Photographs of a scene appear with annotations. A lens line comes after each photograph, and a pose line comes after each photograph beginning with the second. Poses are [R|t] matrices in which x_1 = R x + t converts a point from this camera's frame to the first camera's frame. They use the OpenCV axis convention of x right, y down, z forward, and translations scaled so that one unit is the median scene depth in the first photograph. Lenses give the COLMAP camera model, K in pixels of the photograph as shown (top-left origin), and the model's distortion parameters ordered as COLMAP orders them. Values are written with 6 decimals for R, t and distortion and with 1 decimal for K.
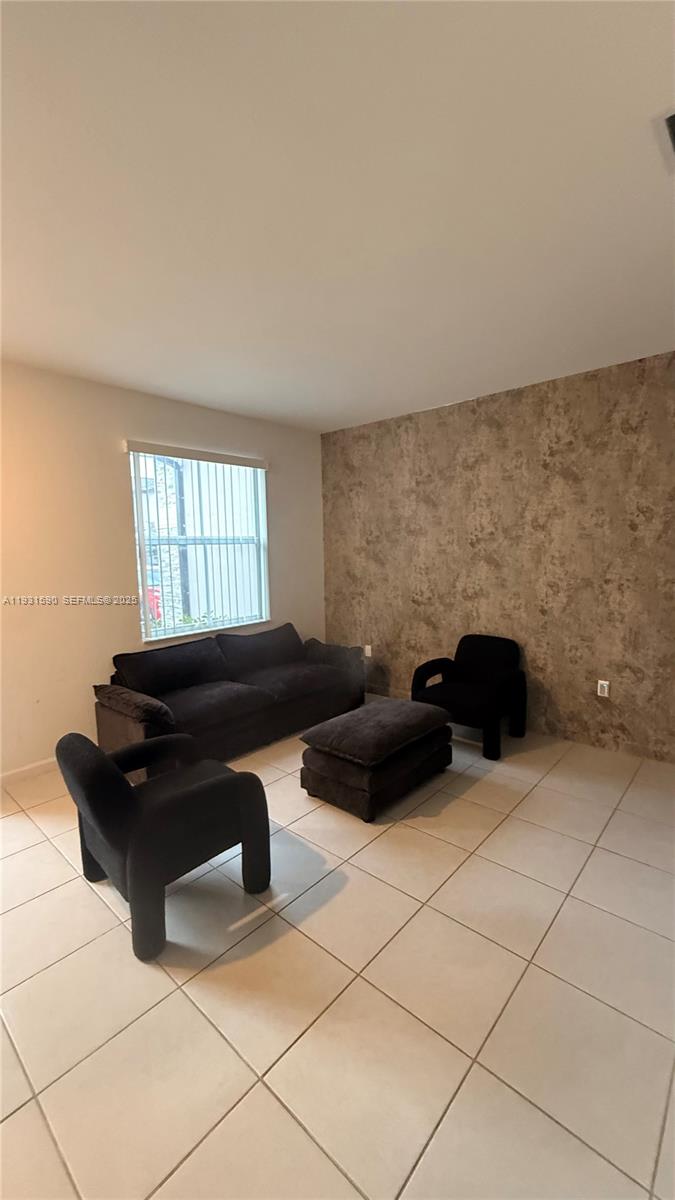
lens RADIAL K [[479.2, 0, 337.5], [0, 479.2, 600.0], [0, 0, 1]] dist [-0.000065, 0.000020]
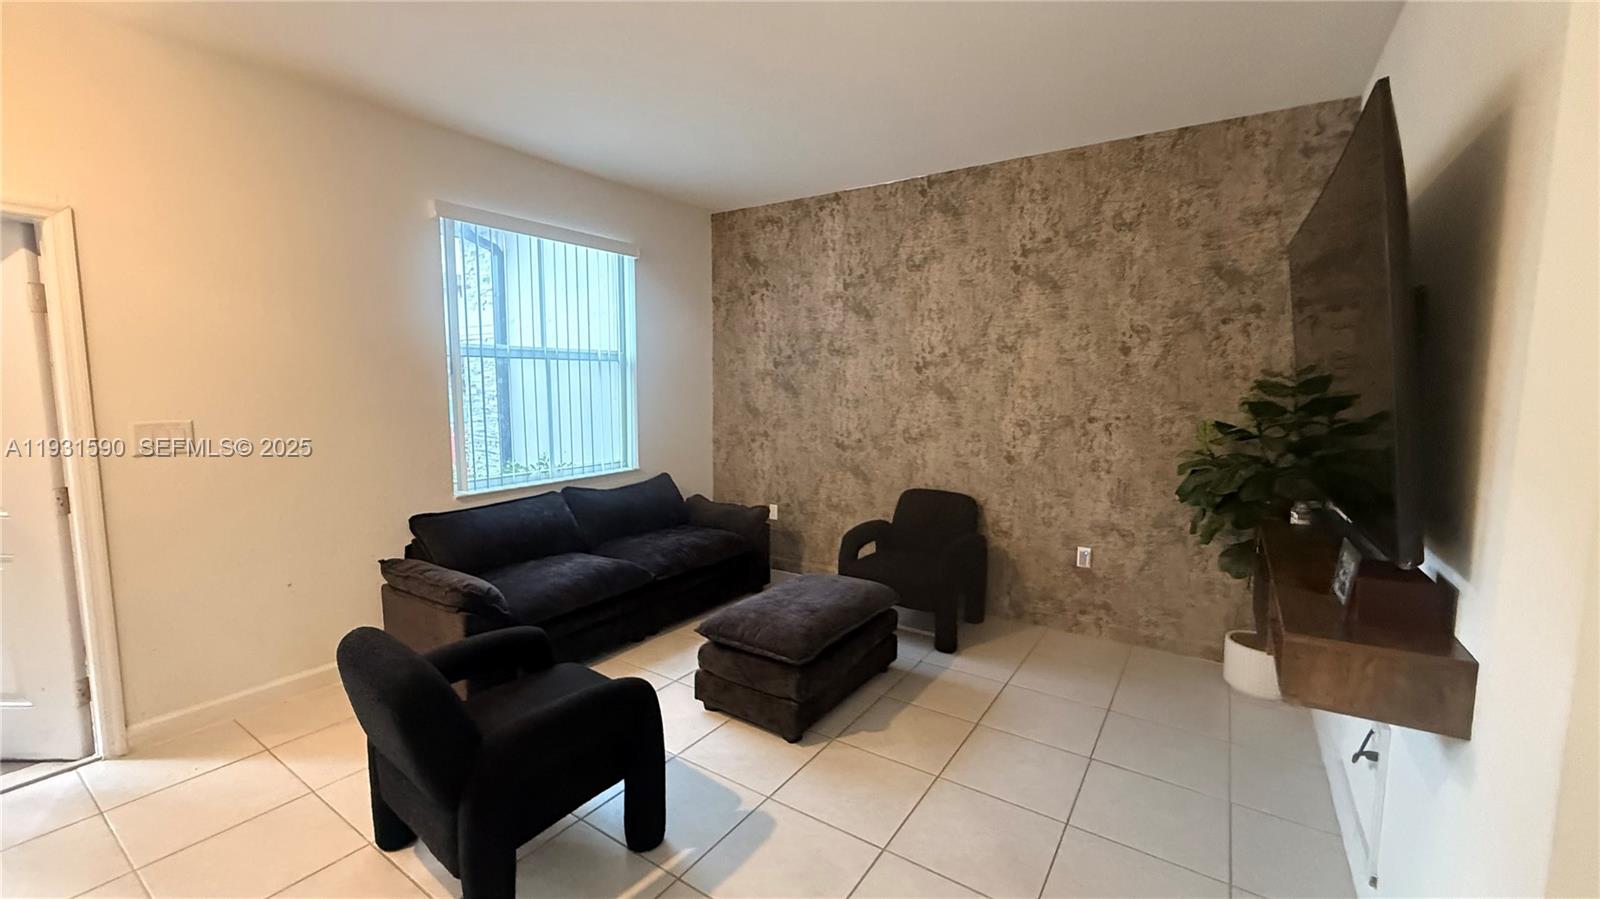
lens RADIAL K [[639.0, 0, 790.7], [0, 639.0, 450.9], [0, 0, 1]] dist [-0.000065, 0.000020]
pose [[0.991276, 0.012583, 0.131199, -0.053075], [-0.012625, 0.999920, -0.000512, 0.016893], [-0.131195, -0.001149, 0.991356, 0.031265]]
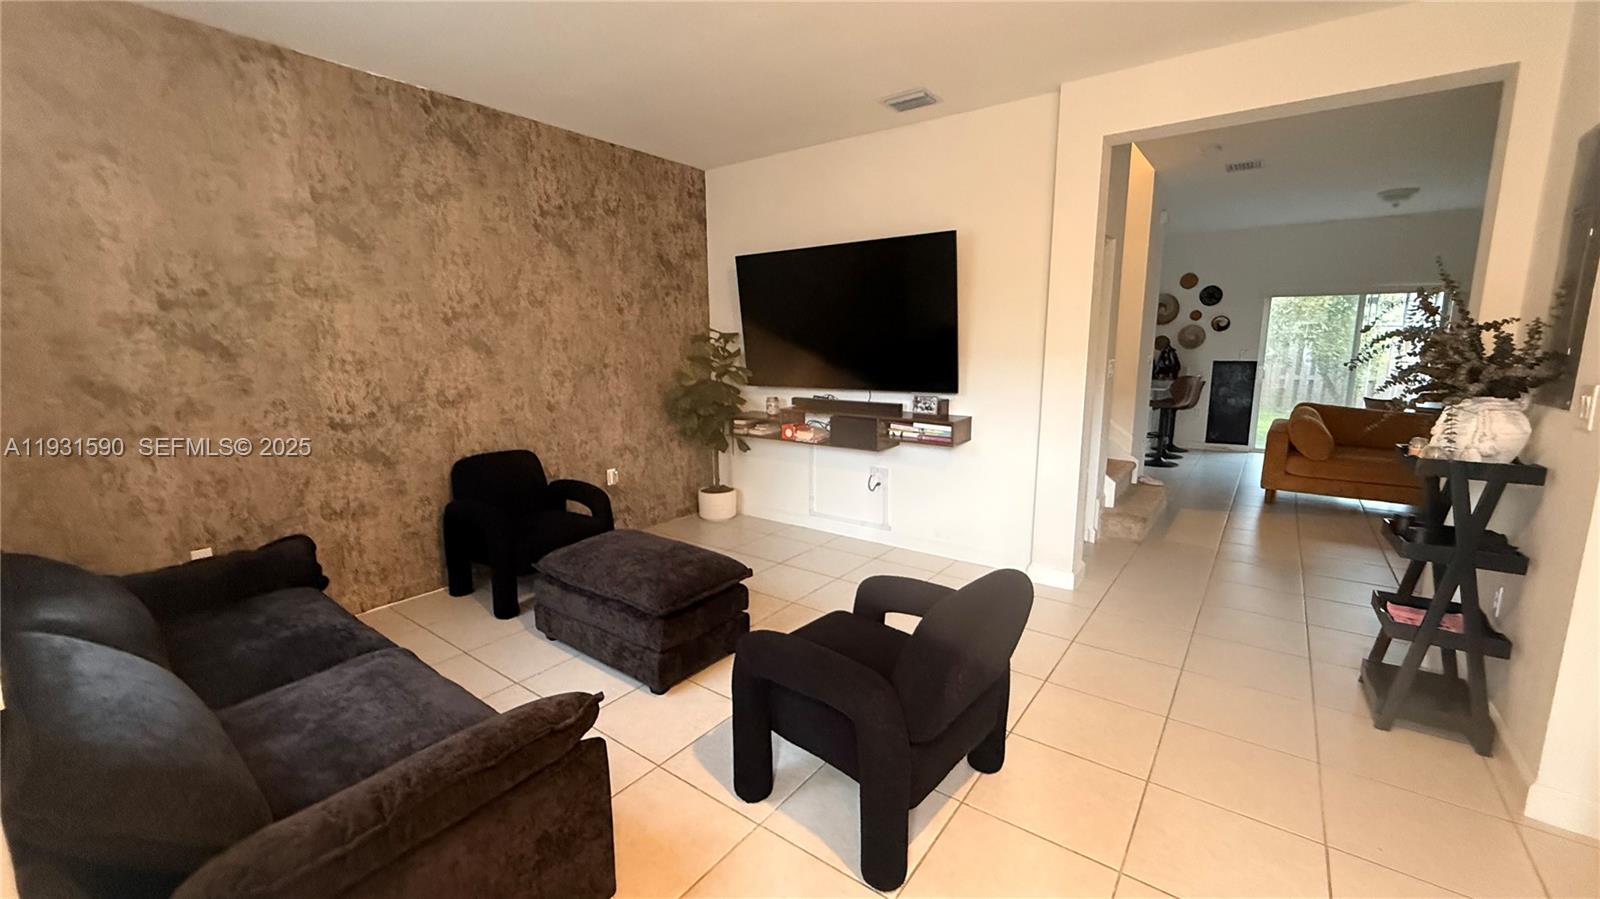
lens RADIAL K [[639.0, 0, 790.7], [0, 639.0, 450.9], [0, 0, 1]] dist [-0.000065, 0.000020]
pose [[-0.080888, -0.147413, 0.985762, -0.703994], [0.115113, 0.981003, 0.156147, -0.026628], [-0.990054, 0.126105, -0.062383, 0.672512]]
